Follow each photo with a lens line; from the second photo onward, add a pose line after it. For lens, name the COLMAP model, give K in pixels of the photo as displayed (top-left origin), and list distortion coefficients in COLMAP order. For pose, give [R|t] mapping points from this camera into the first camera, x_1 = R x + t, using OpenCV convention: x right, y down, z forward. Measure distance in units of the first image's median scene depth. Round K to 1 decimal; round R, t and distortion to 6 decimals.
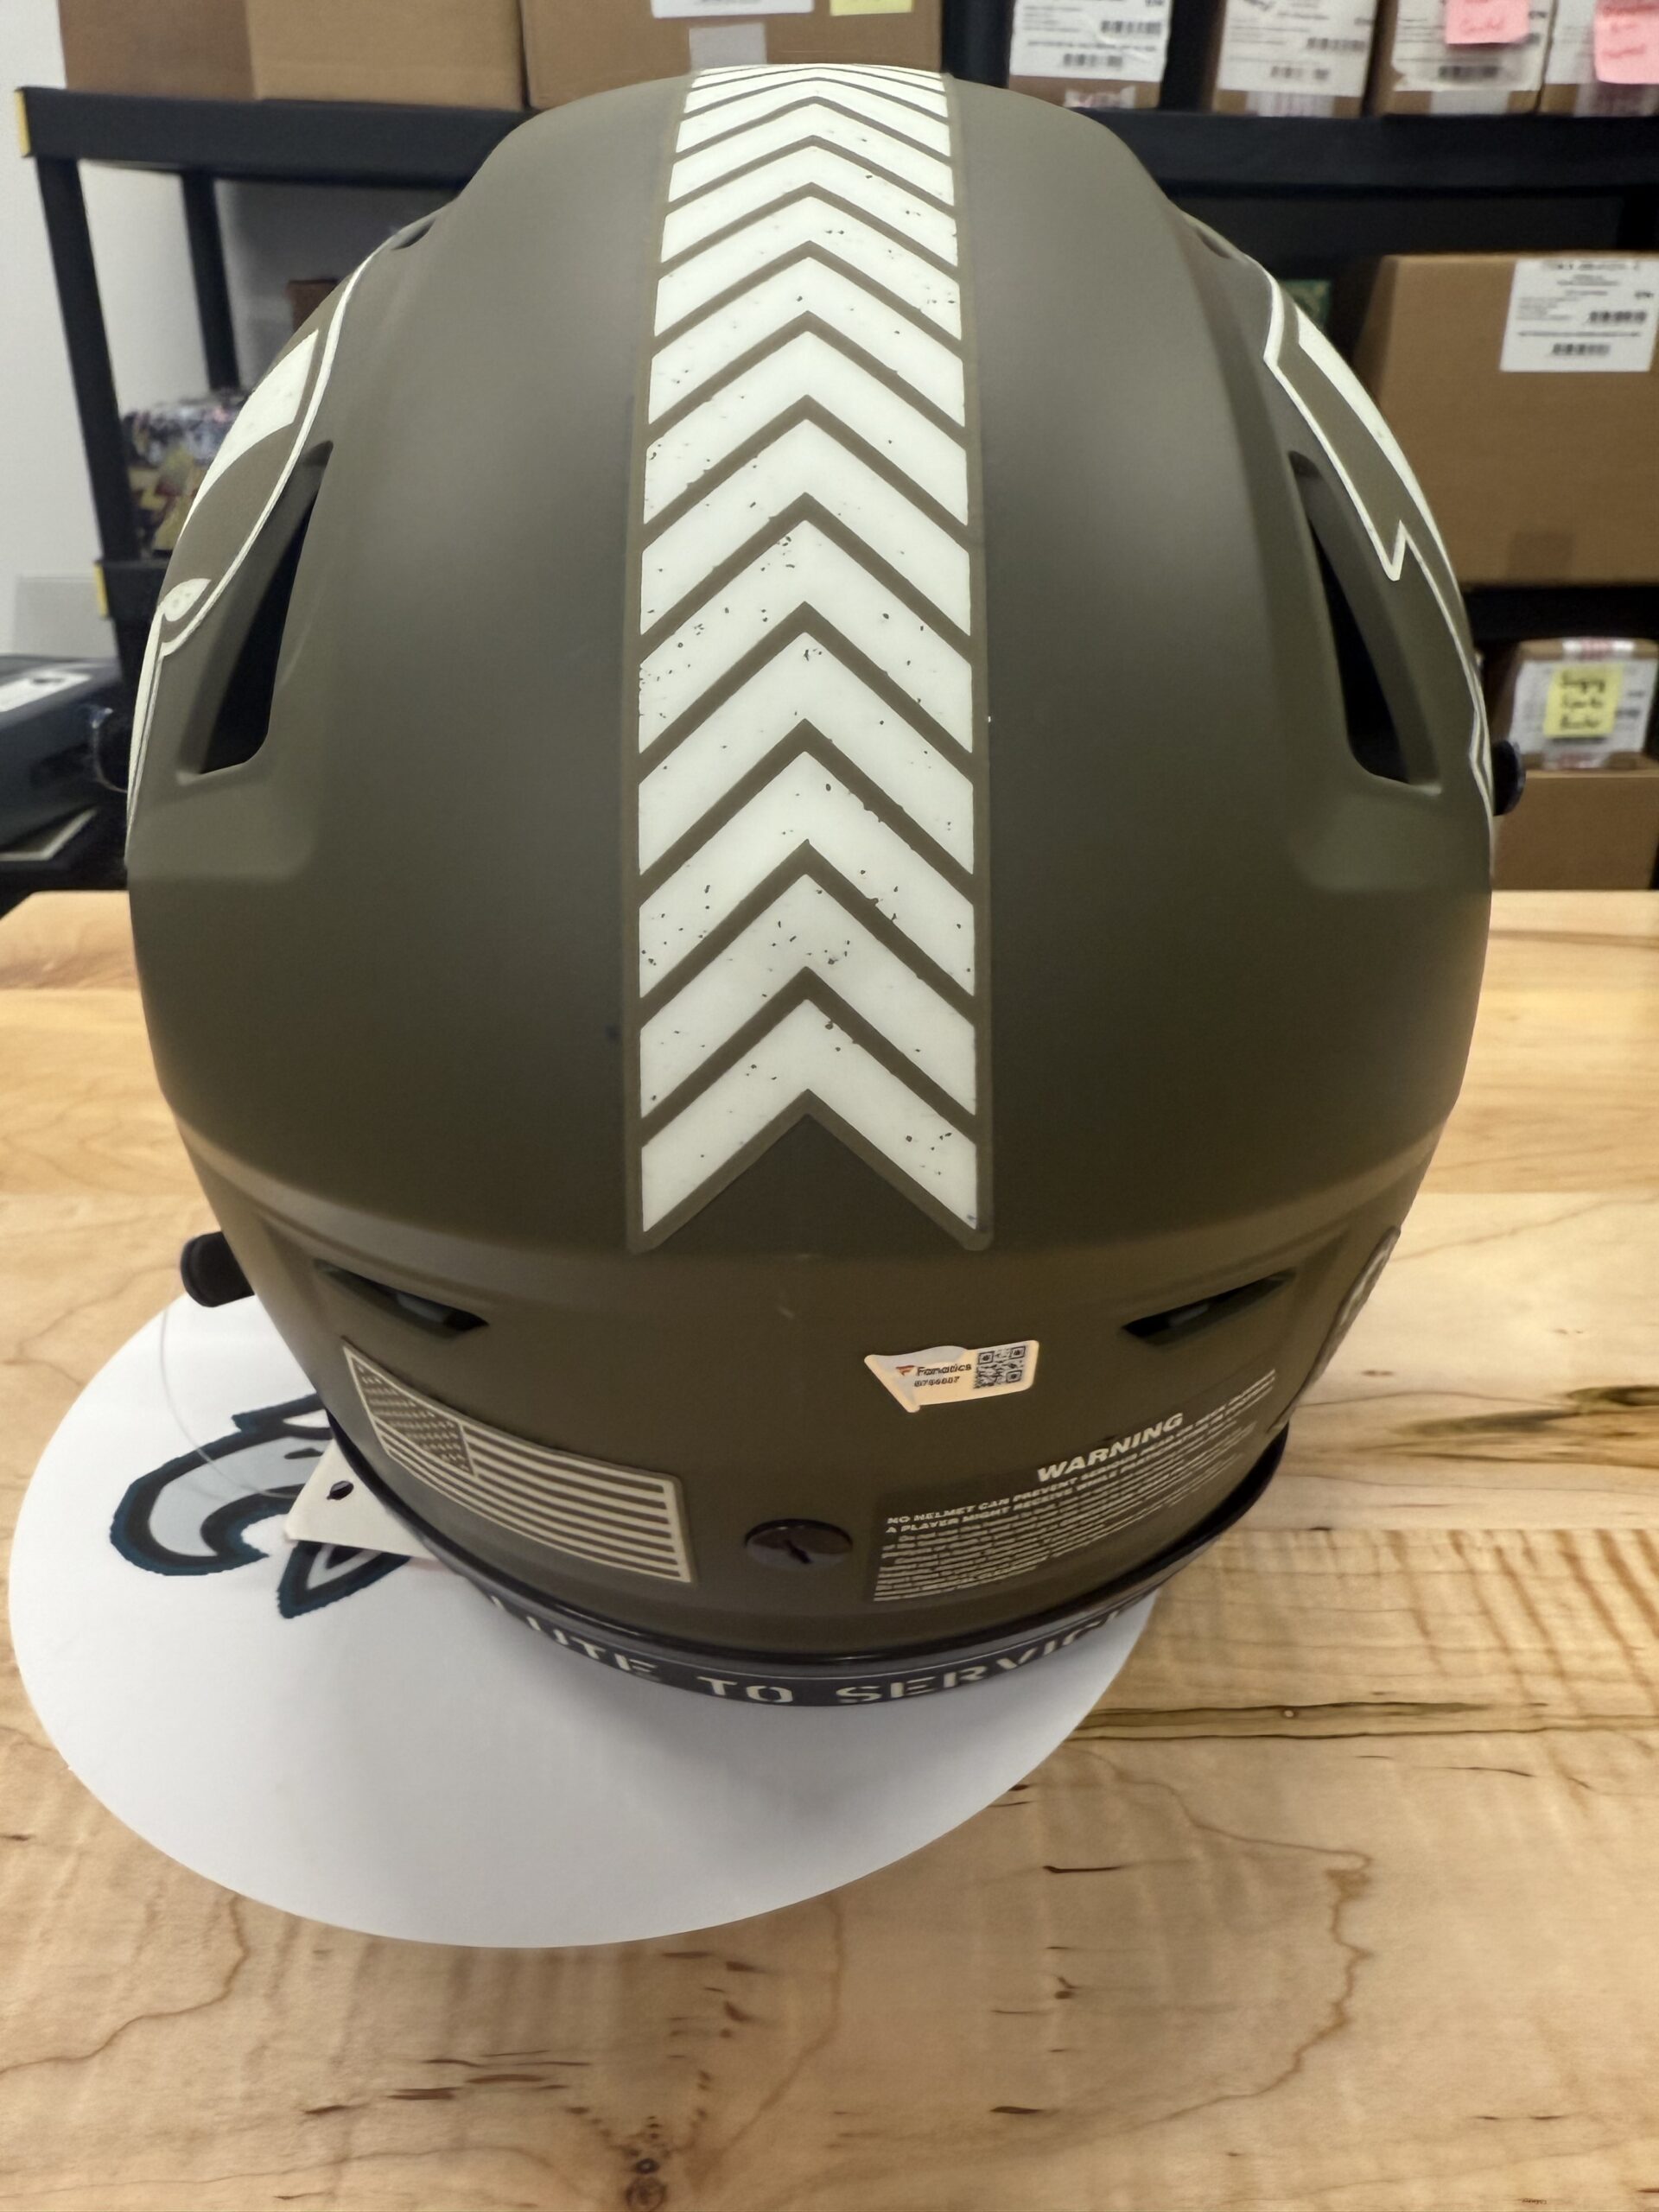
lens RADIAL K [[1606.3, 0, 841.8], [0, 1606.3, 1012.6], [0, 0, 1]] dist [-0.041268, 0.015673]
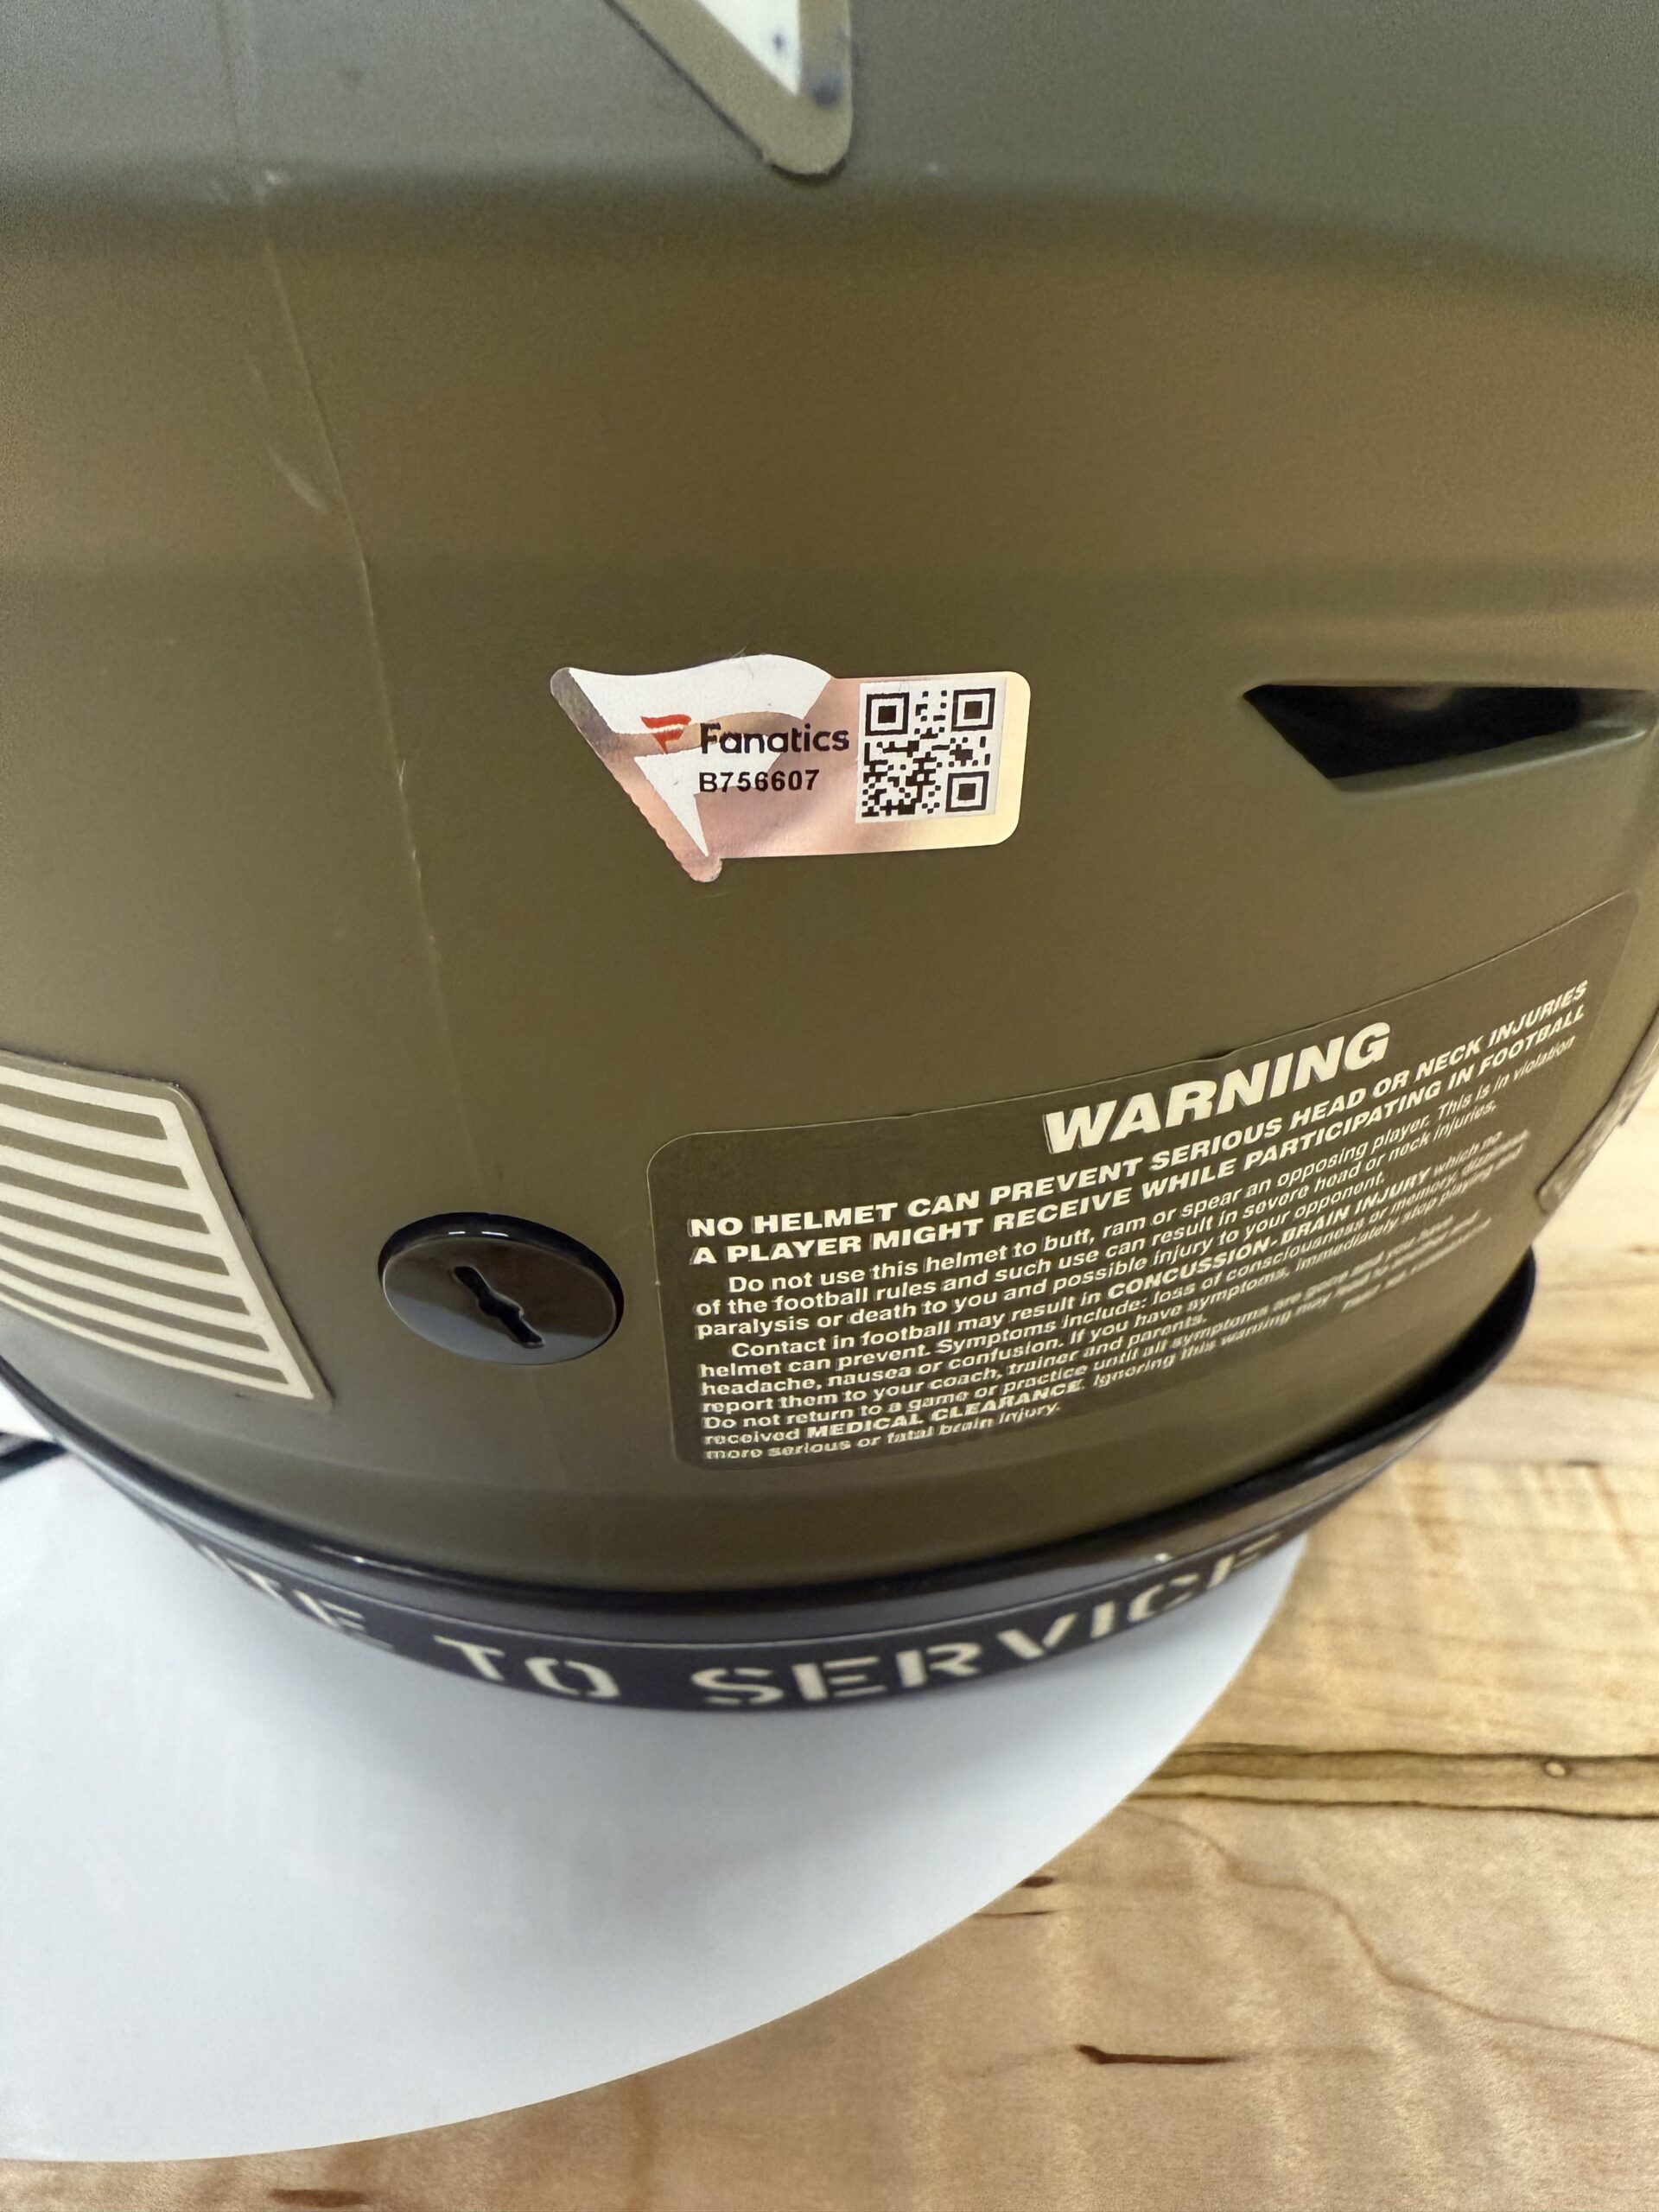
lens RADIAL K [[1606.3, 0, 828.1], [0, 1606.3, 1022.4], [0, 0, 1]] dist [-0.041268, 0.015673]
pose [[0.996698, 0.015158, -0.079770, 0.080966], [-0.018036, 0.999208, -0.035472, 0.227089], [0.079169, 0.036793, 0.996182, 0.469652]]
